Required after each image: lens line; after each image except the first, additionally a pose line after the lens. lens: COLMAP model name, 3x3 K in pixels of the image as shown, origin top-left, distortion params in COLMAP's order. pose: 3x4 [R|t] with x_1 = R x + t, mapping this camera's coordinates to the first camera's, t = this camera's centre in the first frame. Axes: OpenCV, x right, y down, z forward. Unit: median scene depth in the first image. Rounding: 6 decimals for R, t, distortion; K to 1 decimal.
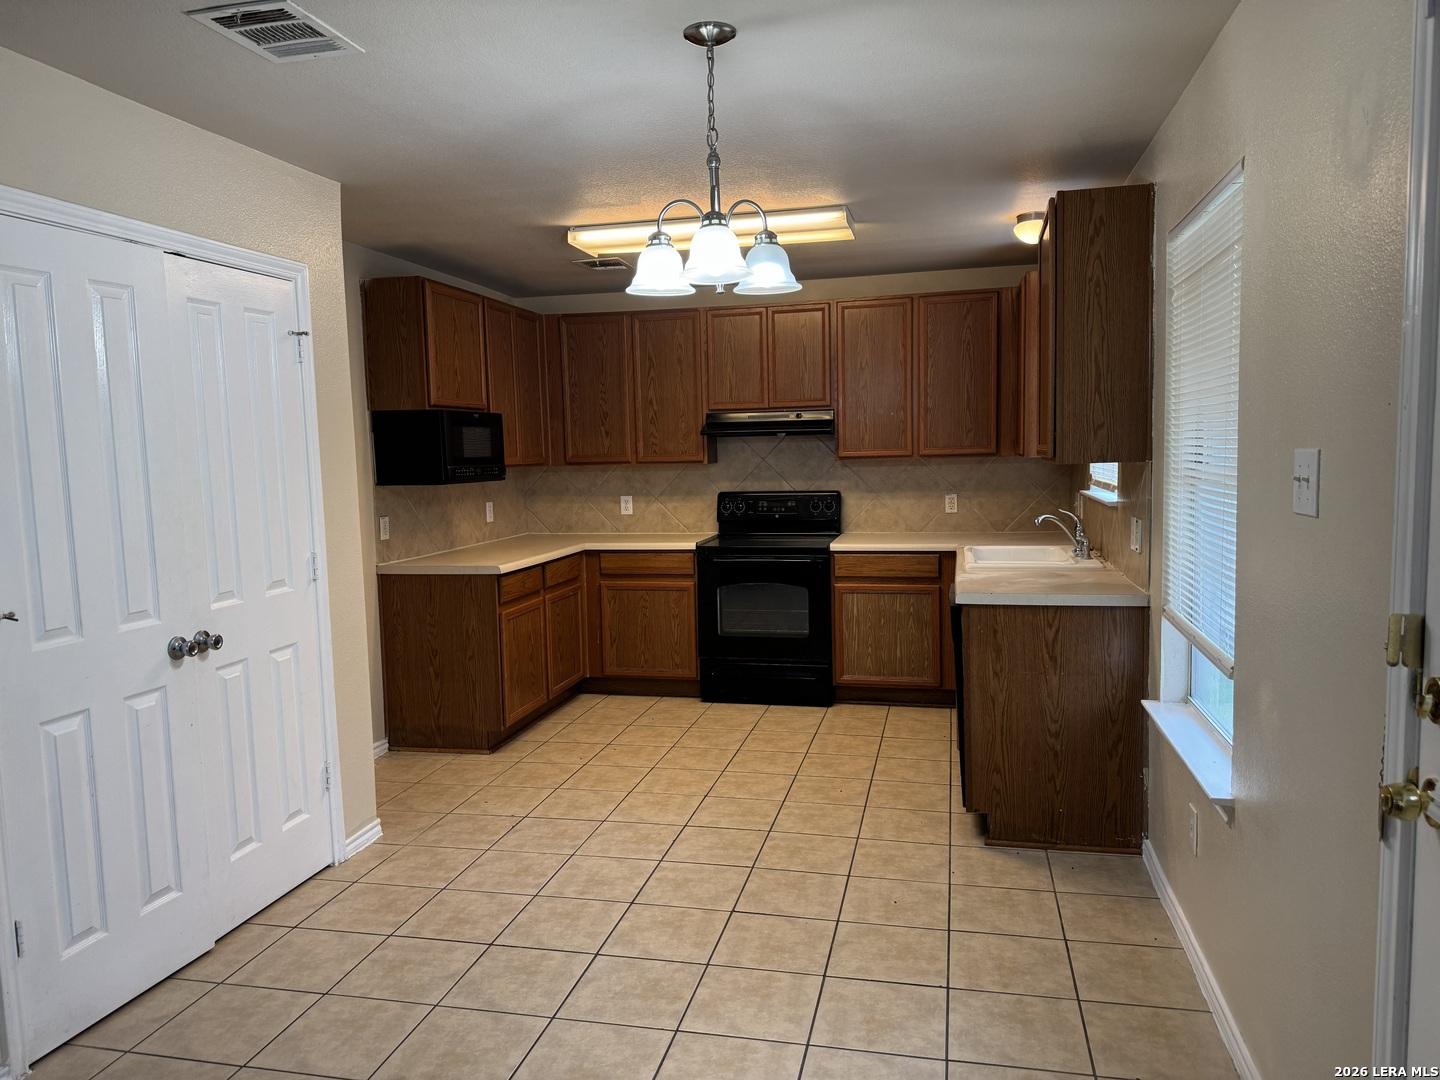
lens RADIAL K [[1008.4, 0, 720.0], [0, 1008.4, 540.0], [0, 0, 1]] dist [0.147424, -0.229597]
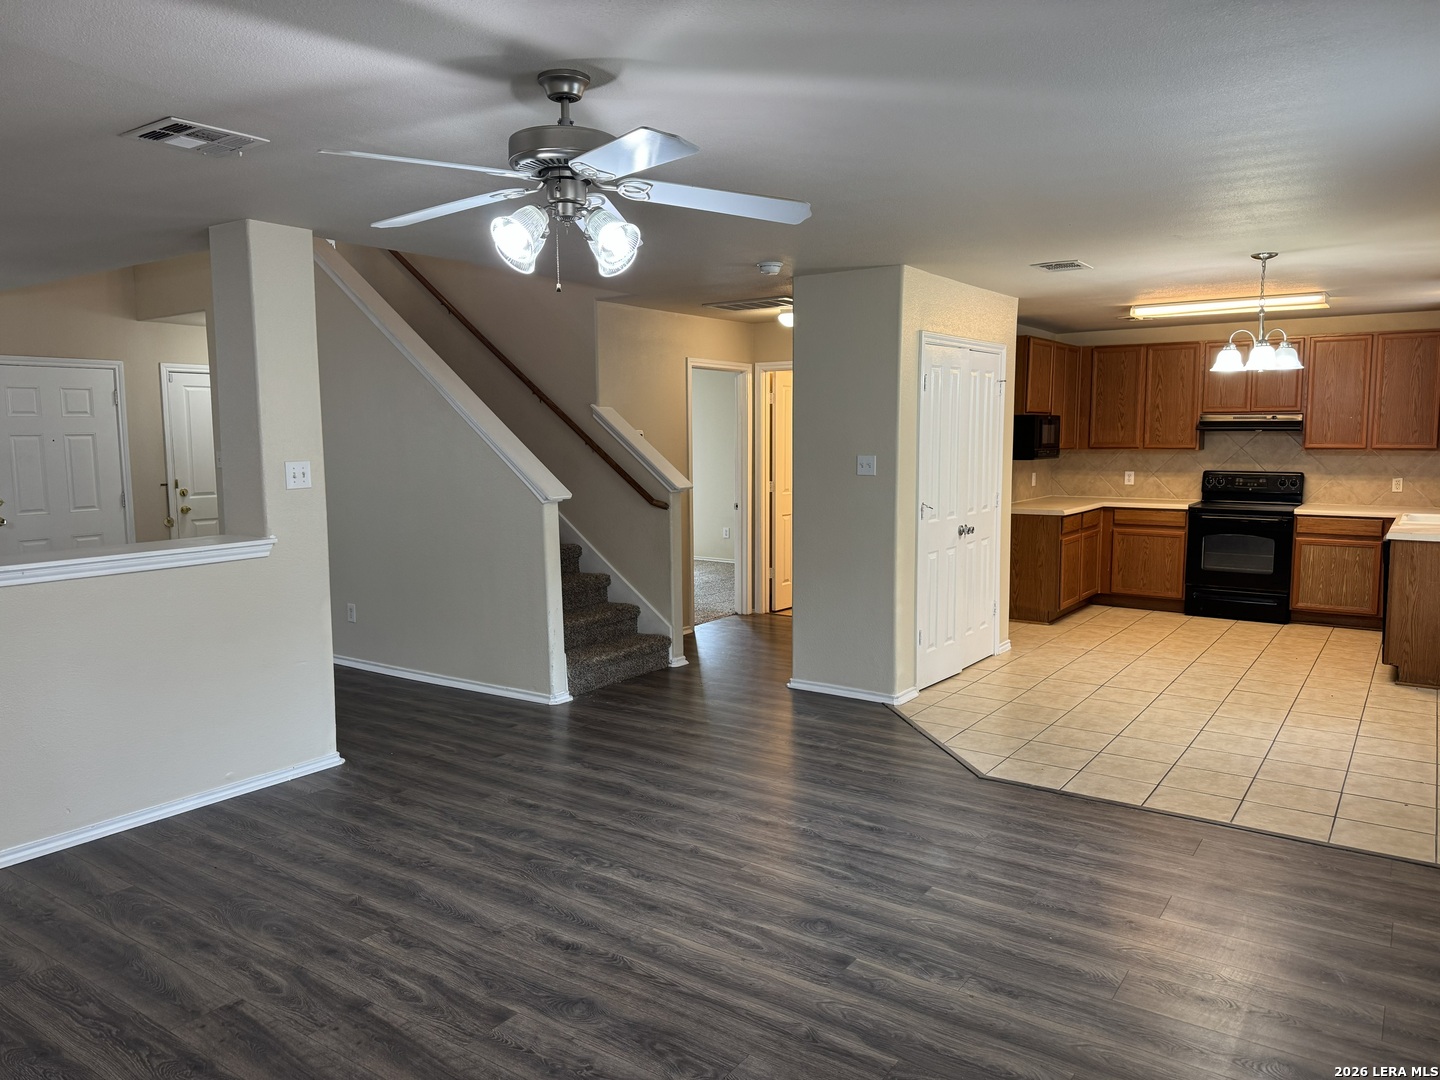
lens RADIAL K [[1058.8, 0, 678.7], [0, 1058.8, 546.3], [0, 0, 1]] dist [0.000142, -0.012544]
pose [[0.922190, 0.059502, -0.382131, -0.112389], [-0.051155, 0.998179, 0.031975, 0.050205], [0.383338, -0.009939, 0.923555, -0.668249]]
